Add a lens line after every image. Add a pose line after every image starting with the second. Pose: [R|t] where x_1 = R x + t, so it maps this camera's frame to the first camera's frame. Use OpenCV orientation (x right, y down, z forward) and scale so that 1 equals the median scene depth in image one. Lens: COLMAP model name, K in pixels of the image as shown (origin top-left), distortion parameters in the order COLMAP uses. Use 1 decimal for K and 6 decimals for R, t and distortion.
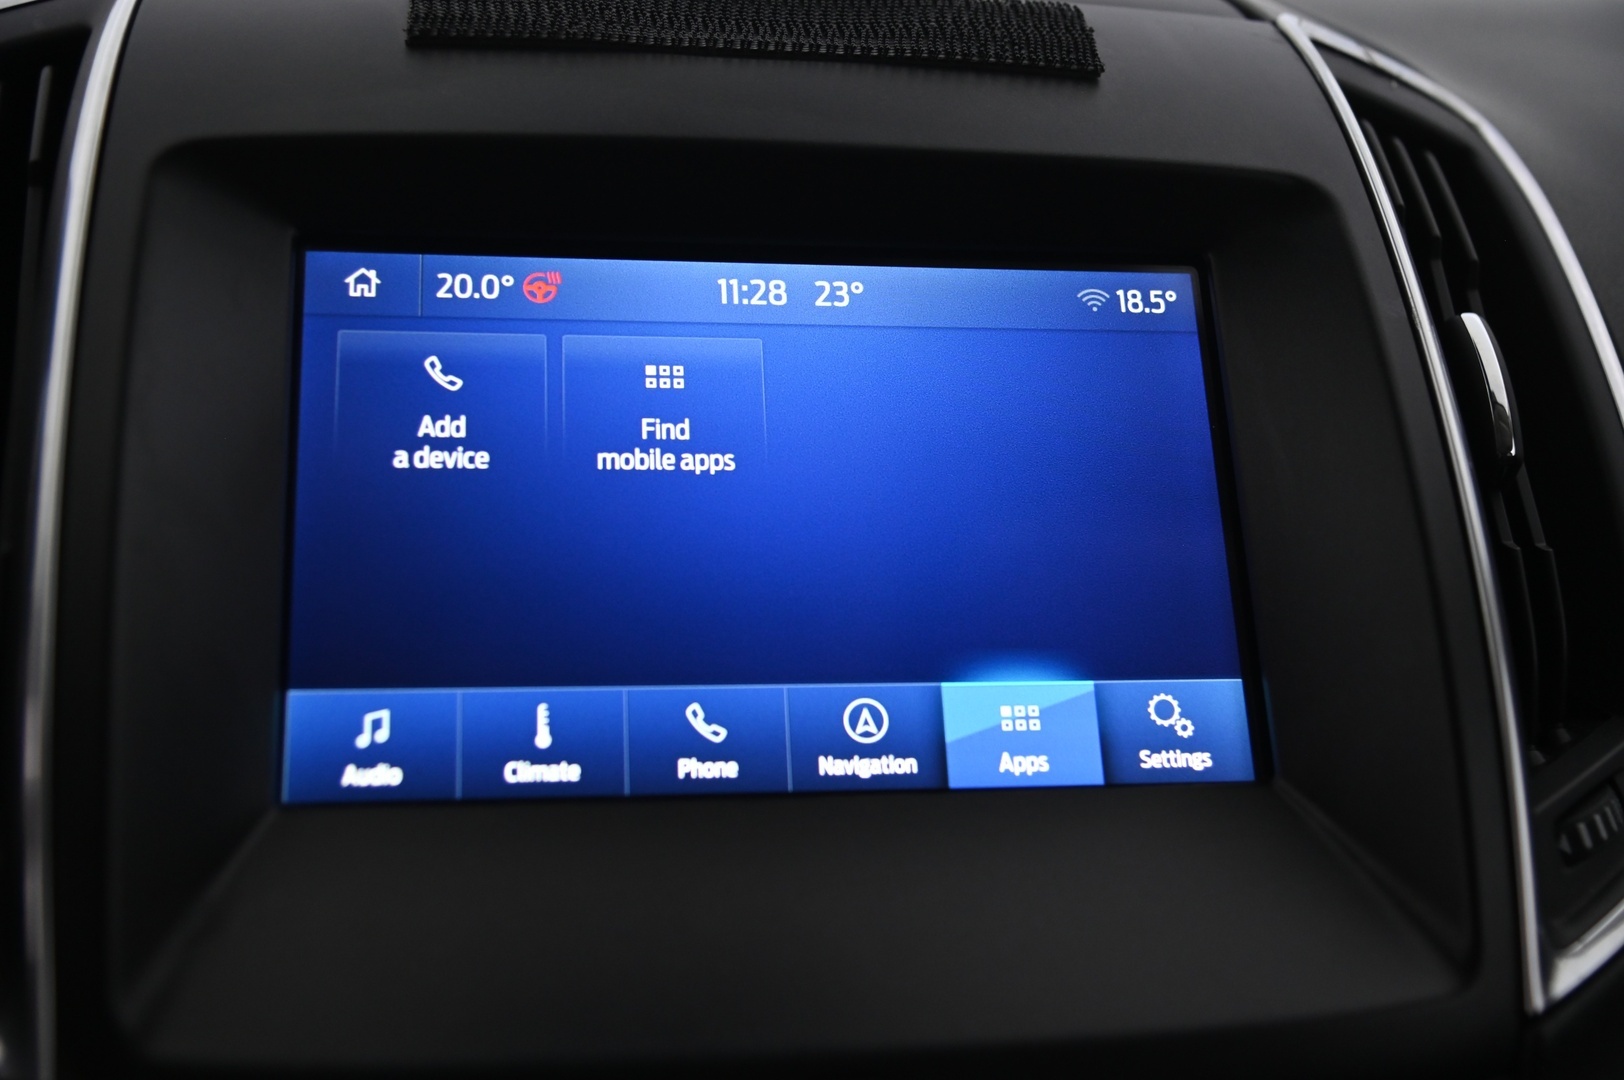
lens RADIAL K [[1853.1, 0, 812.0], [0, 1853.1, 540.0], [0, 0, 1]] dist [0.017898, 0.040792]
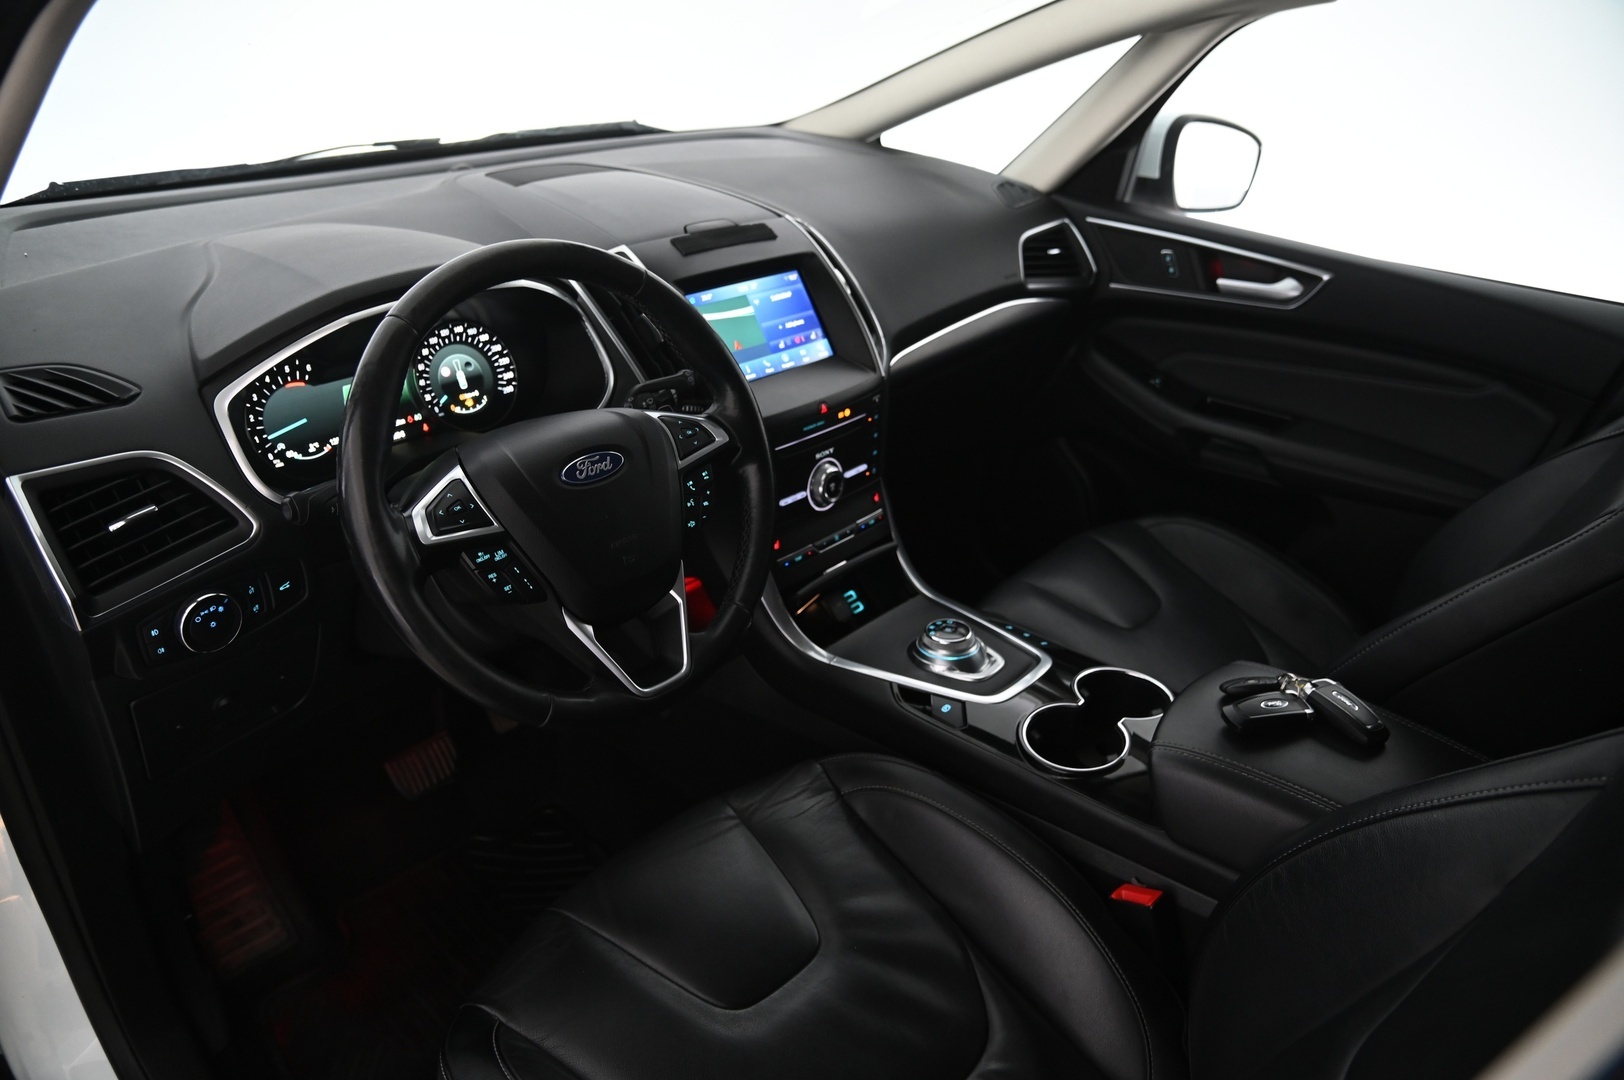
lens RADIAL K [[1104.0, 0, 812.0], [0, 1104.0, 540.0], [0, 0, 1]] dist [-0.125364, 0.070330]
pose [[0.771628, -0.305476, 0.557921, -1.981543], [0.177525, 0.945702, 0.272271, -0.285862], [-0.610799, -0.111047, 0.783960, -1.827808]]
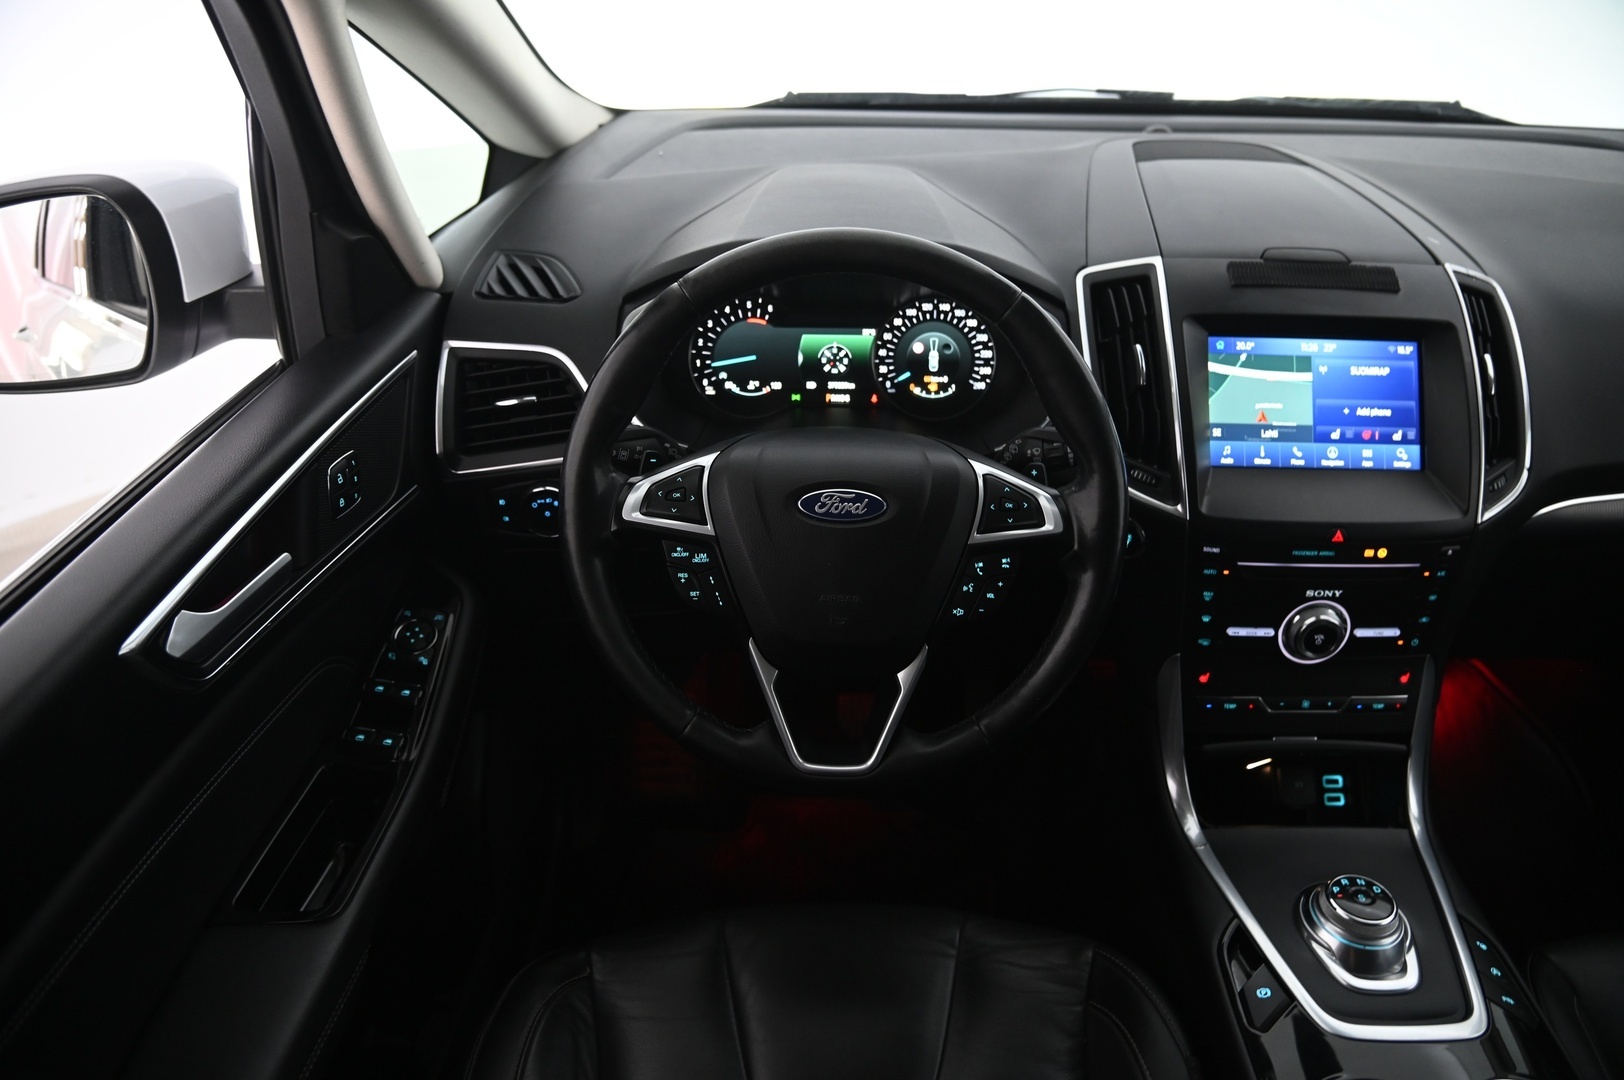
lens RADIAL K [[1104.0, 0, 812.0], [0, 1104.0, 540.0], [0, 0, 1]] dist [-0.125364, 0.070330]
pose [[0.982321, 0.056827, -0.178370, -0.689822], [-0.008426, 0.965269, 0.261122, -0.344331], [0.187014, -0.255003, 0.948683, -1.642195]]
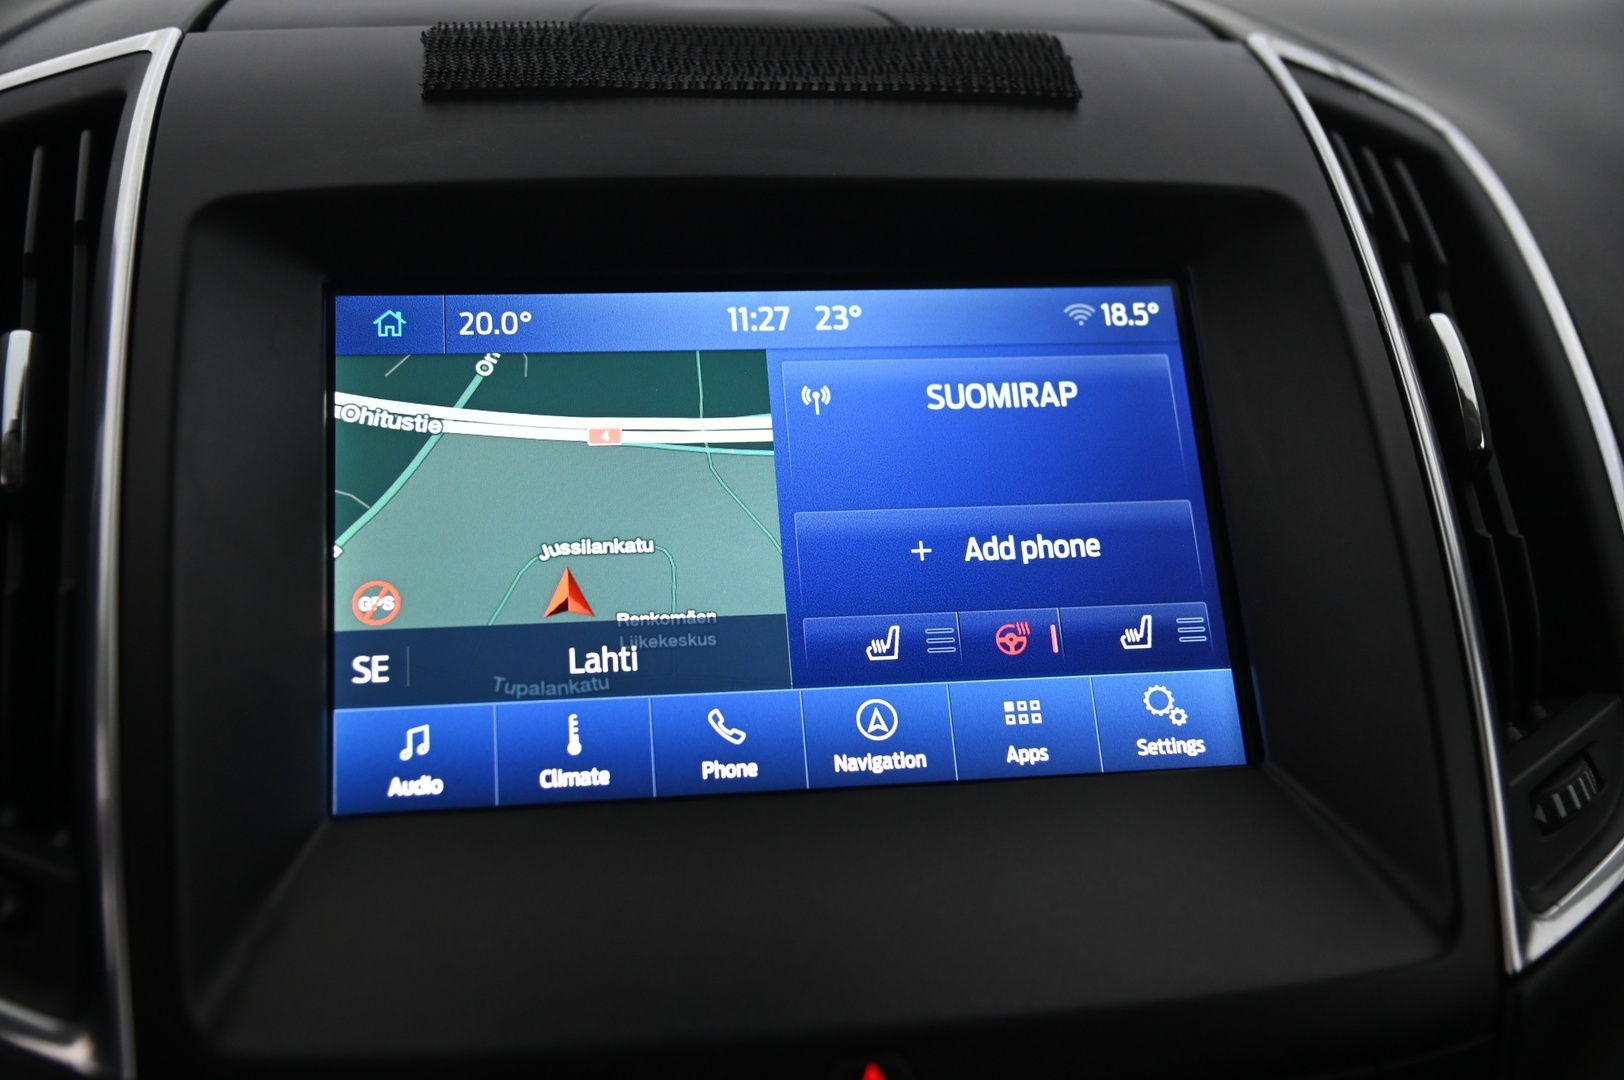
lens RADIAL K [[1853.1, 0, 812.0], [0, 1853.1, 540.0], [0, 0, 1]] dist [0.017898, 0.040792]
pose [[0.999376, -0.034479, -0.007655, 0.003431], [0.034446, 0.999397, -0.004431, -0.001891], [0.007803, 0.004165, 0.999961, -0.059046]]
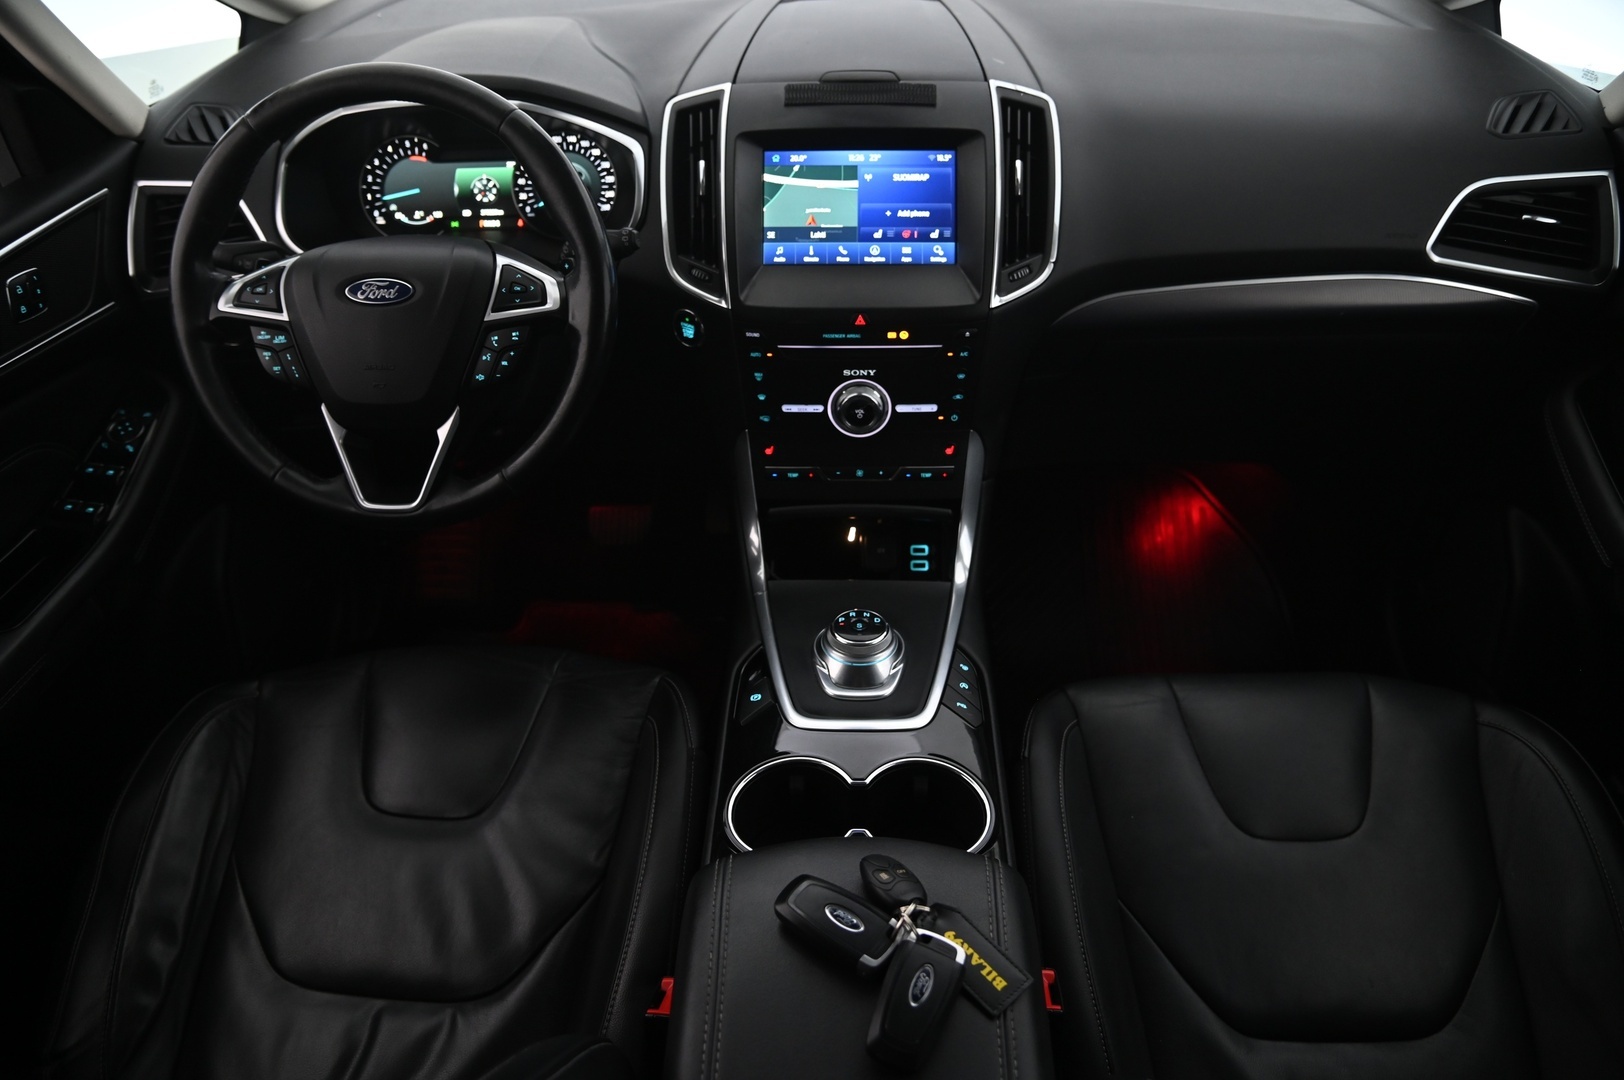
lens RADIAL K [[1104.0, 0, 812.0], [0, 1104.0, 540.0], [0, 0, 1]] dist [-0.125364, 0.070330]
pose [[0.979983, 0.062882, -0.188892, 0.450915], [0.008253, 0.935159, 0.354132, -0.210160], [0.198912, -0.348602, 0.915921, -1.936125]]
